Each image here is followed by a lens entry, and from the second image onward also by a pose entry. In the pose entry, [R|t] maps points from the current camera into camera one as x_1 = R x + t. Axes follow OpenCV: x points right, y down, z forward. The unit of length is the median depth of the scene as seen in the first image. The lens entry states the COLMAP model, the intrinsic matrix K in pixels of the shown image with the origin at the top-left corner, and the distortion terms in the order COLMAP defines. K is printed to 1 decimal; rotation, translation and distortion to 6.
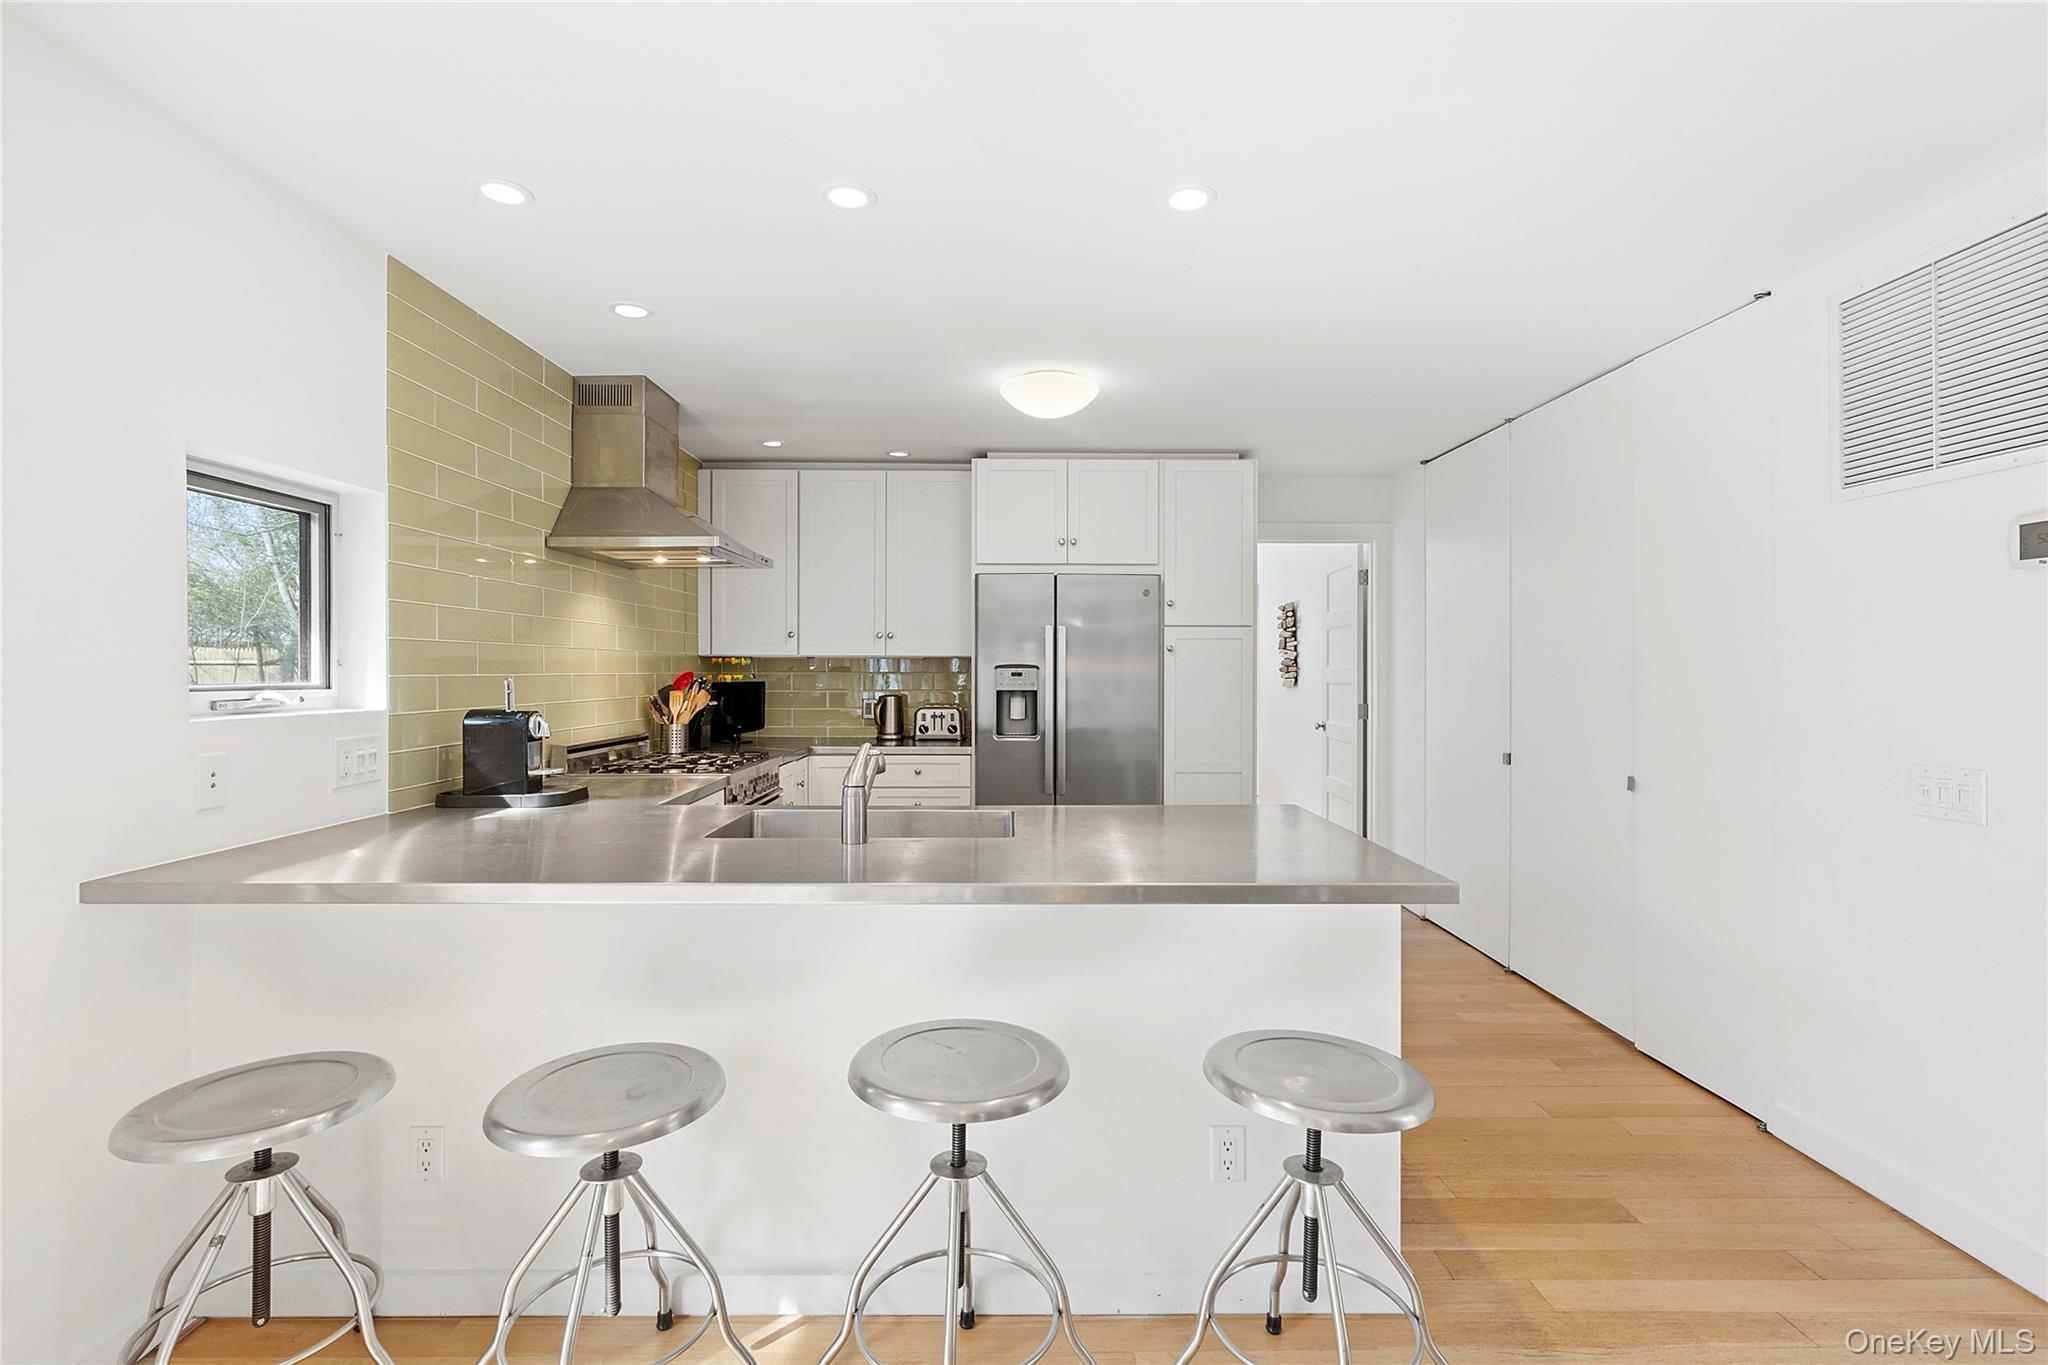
lens RADIAL K [[931.0, 0, 1023.8], [0, 931.0, 678.5], [0, 0, 1]] dist [-0.004041, -0.000336]
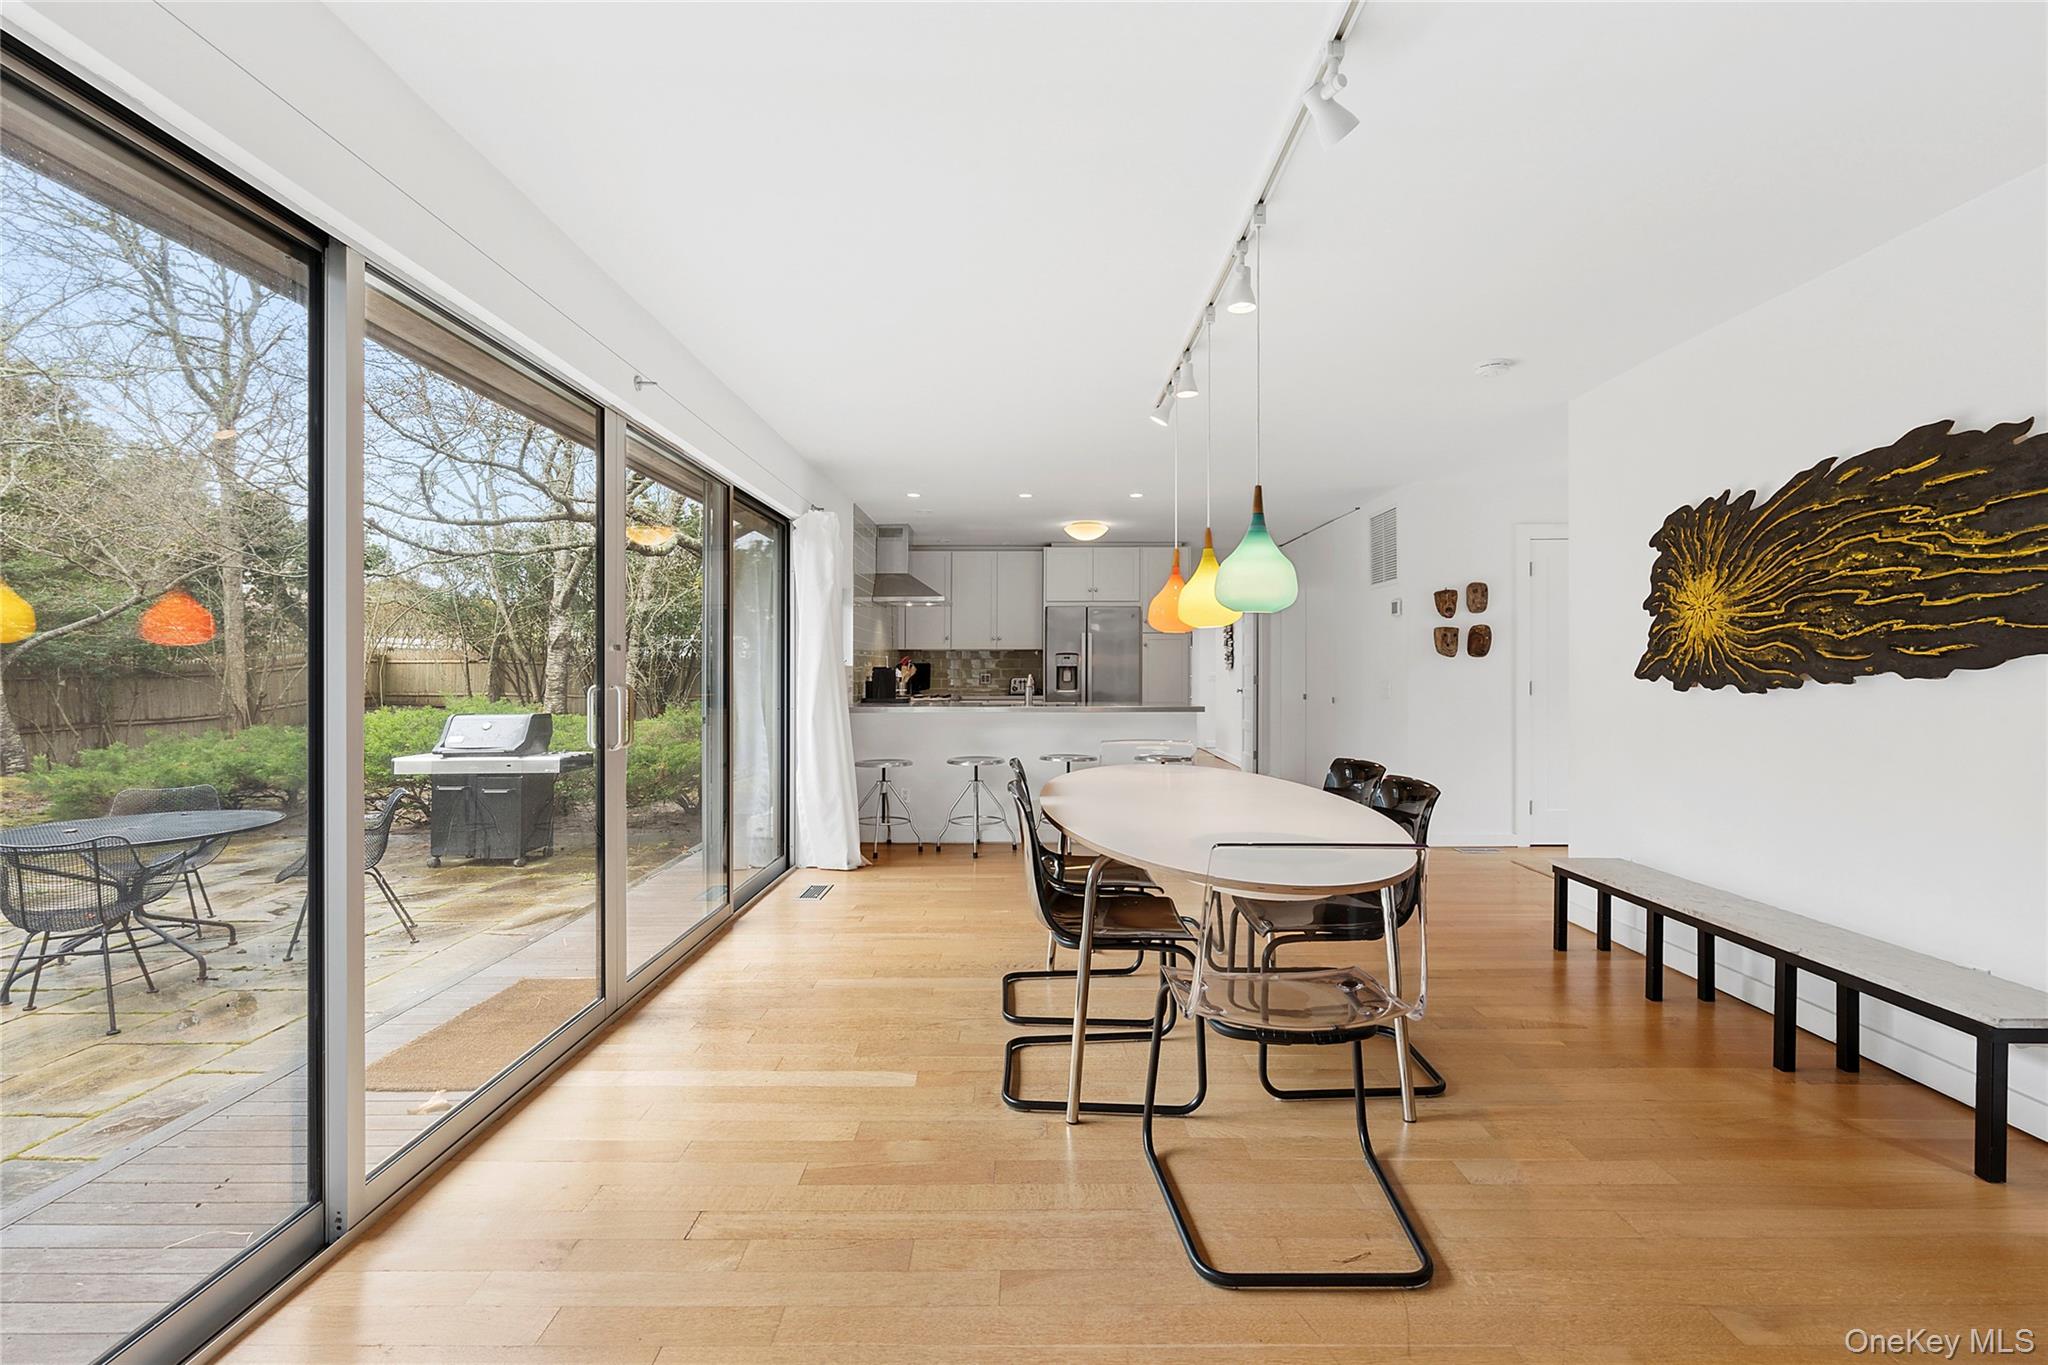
lens RADIAL K [[931.0, 0, 1023.9], [0, 931.0, 676.6], [0, 0, 1]] dist [-0.004041, -0.000336]
pose [[0.999993, -0.001701, -0.003299, -0.090456], [0.001701, 0.999999, 0.000029, 0.033792], [0.003298, -0.000035, 0.999995, -0.938486]]
